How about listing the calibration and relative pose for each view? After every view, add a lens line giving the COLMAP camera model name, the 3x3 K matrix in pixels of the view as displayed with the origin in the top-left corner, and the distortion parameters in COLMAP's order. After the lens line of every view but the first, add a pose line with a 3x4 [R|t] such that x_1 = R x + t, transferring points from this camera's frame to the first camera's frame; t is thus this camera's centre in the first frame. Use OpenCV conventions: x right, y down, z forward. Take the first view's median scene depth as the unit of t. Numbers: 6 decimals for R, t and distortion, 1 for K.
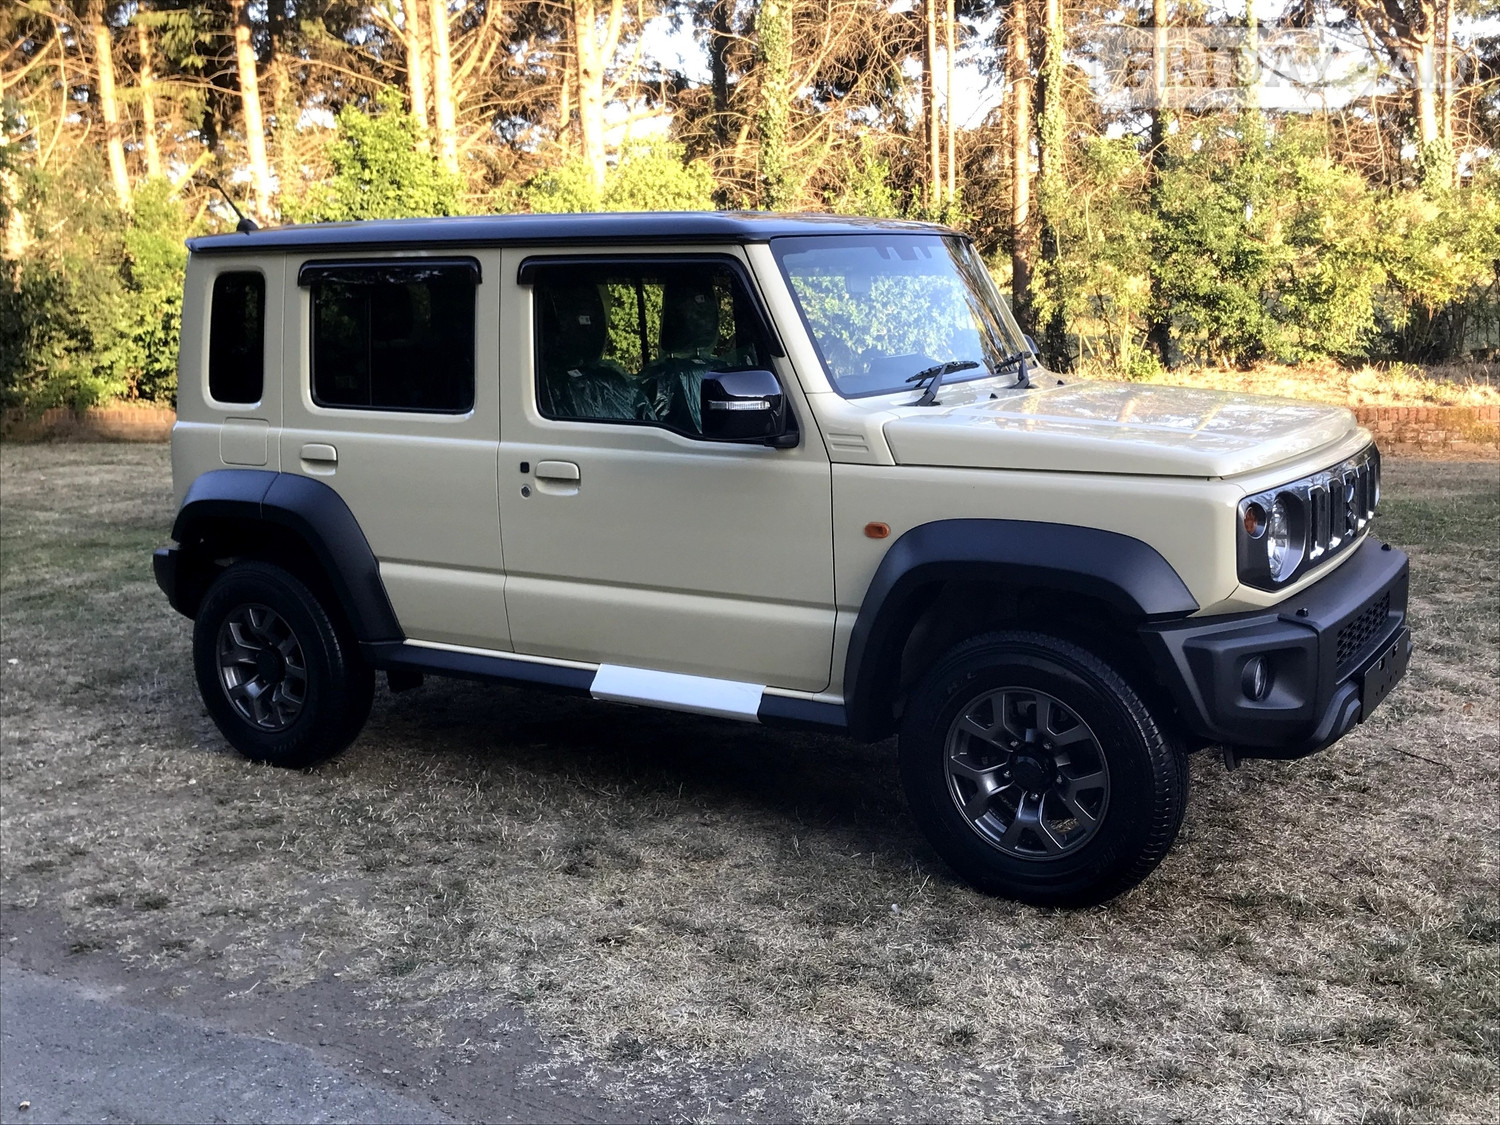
lens RADIAL K [[1658.9, 0, 837.1], [0, 1658.9, 558.5], [0, 0, 1]] dist [0.152290, -0.481601]
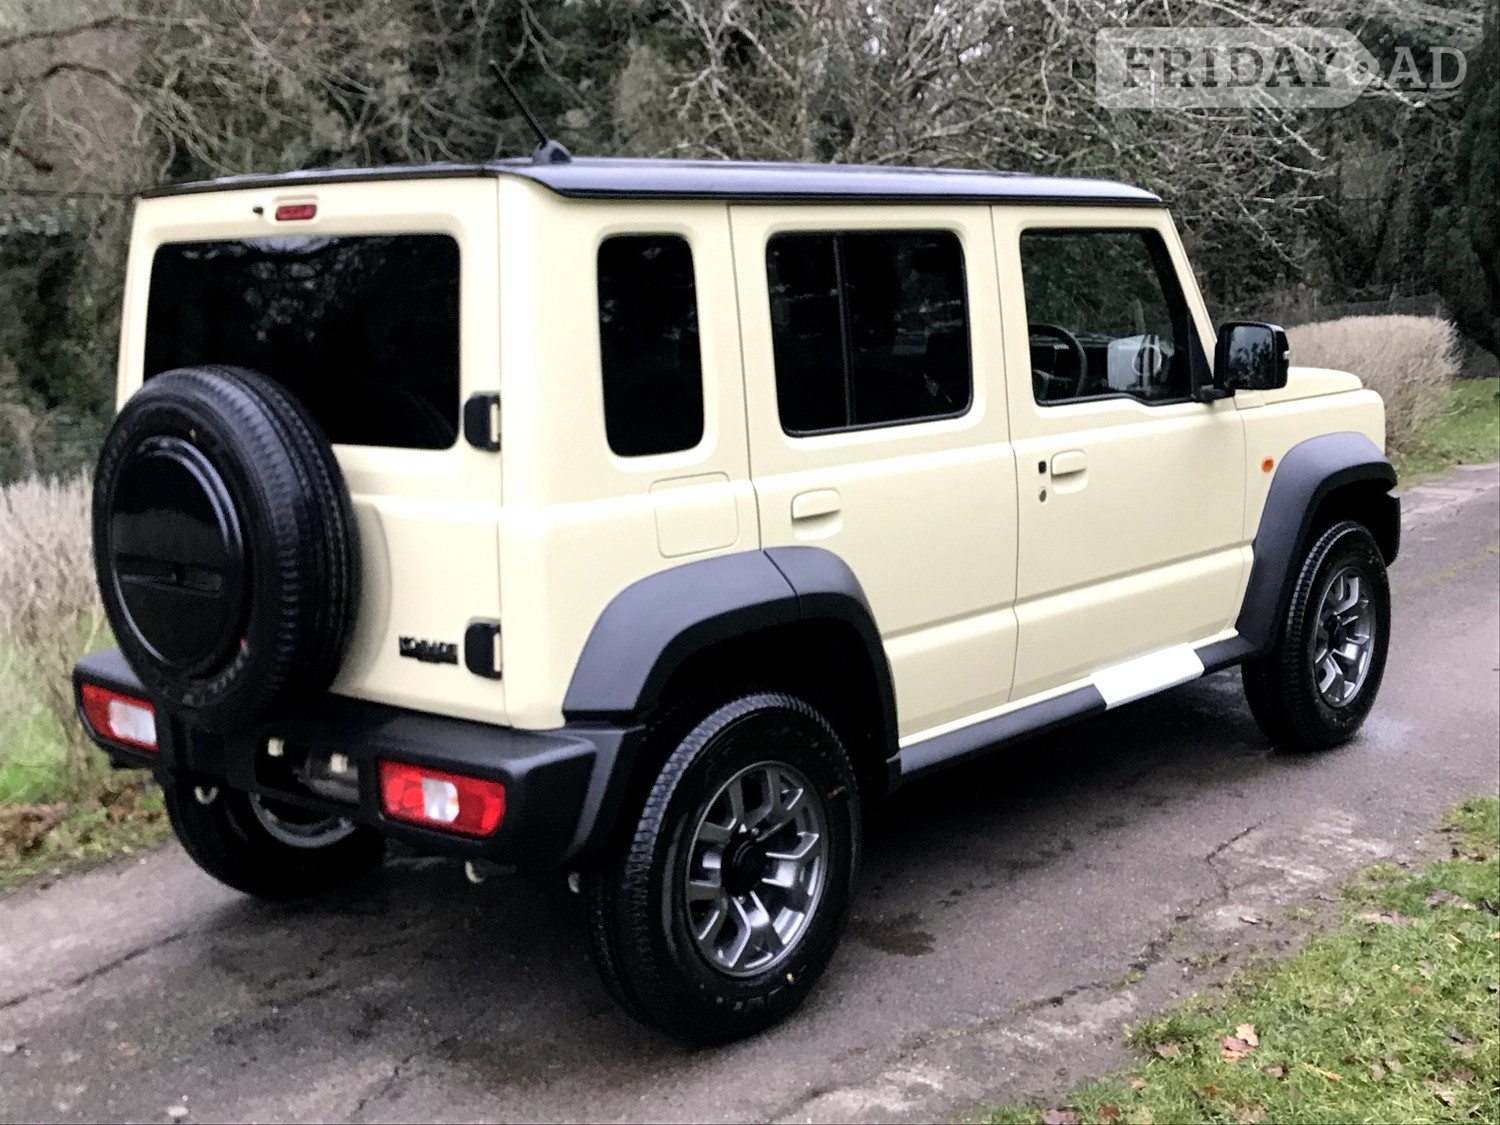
lens RADIAL K [[1846.8, 0, 798.8], [0, 1846.8, 563.4], [0, 0, 1]] dist [0.173961, -0.602345]
pose [[0.170717, -0.138469, 0.975542, -1.106311], [0.197853, 0.974728, 0.103730, -0.126570], [-0.965251, 0.175306, 0.193800, 0.932120]]
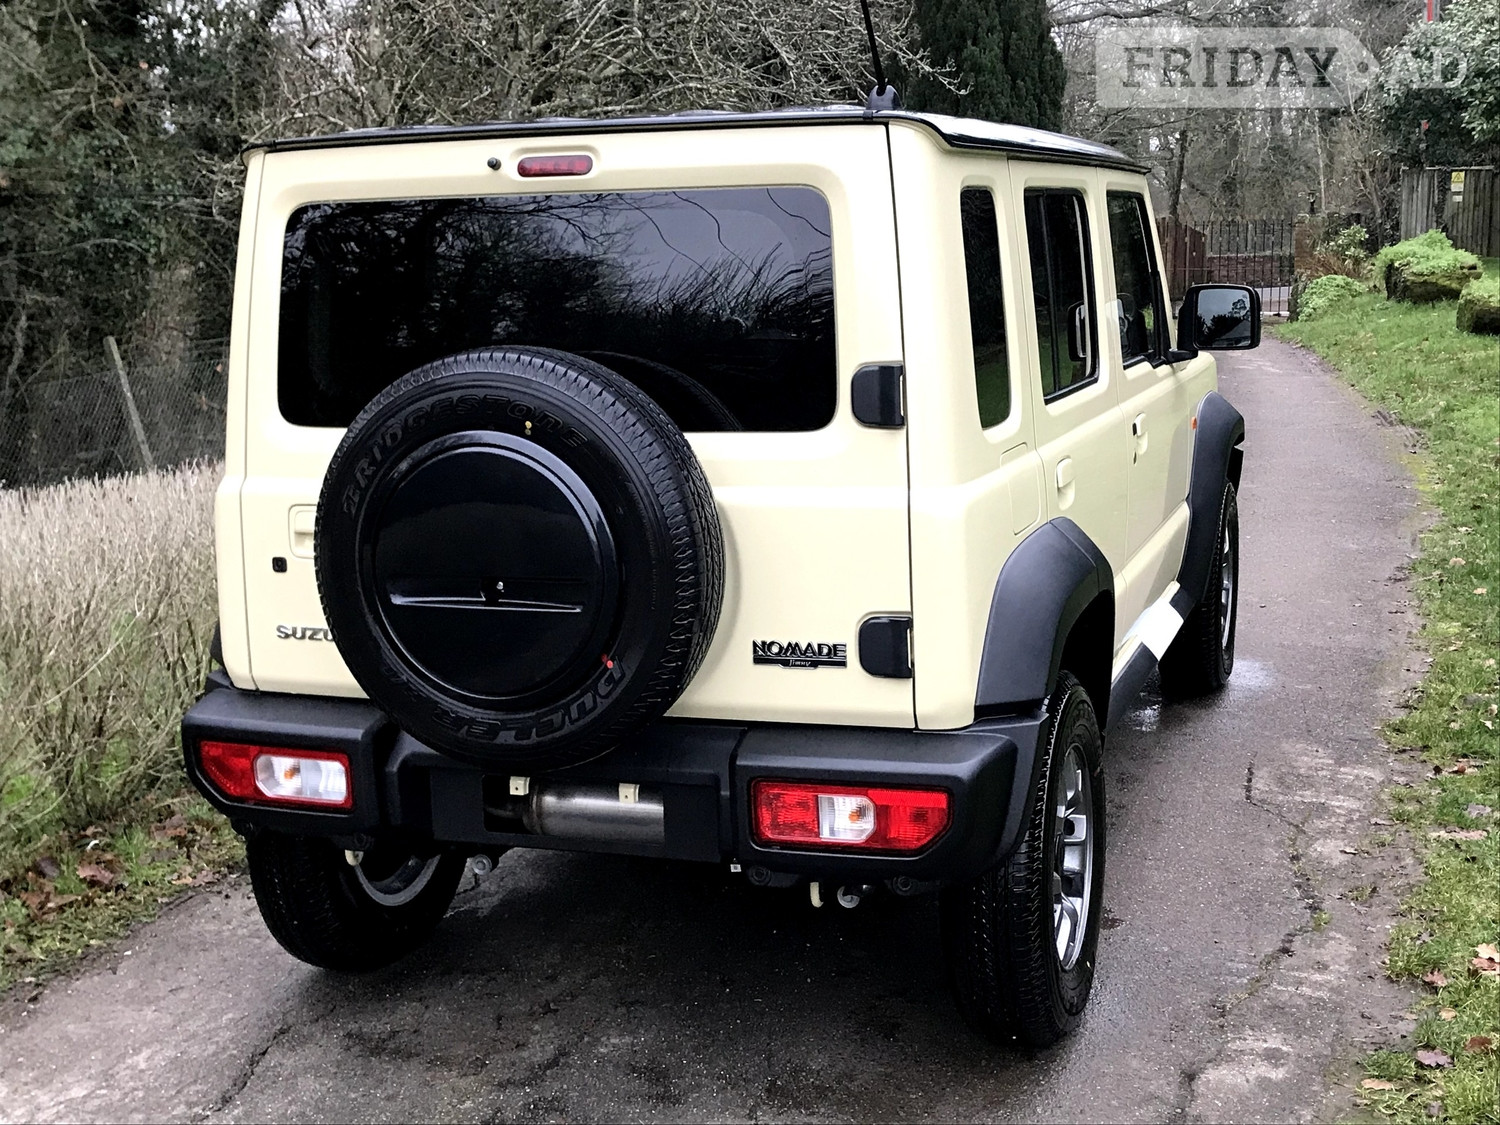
lens RADIAL K [[1846.8, 0, 798.8], [0, 1846.8, 563.4], [0, 0, 1]] dist [0.173961, -0.602345]
pose [[-0.205174, -0.144758, 0.967961, -1.051326], [0.210094, 0.959433, 0.188015, -0.198363], [-0.955910, 0.241938, -0.166438, 1.313700]]
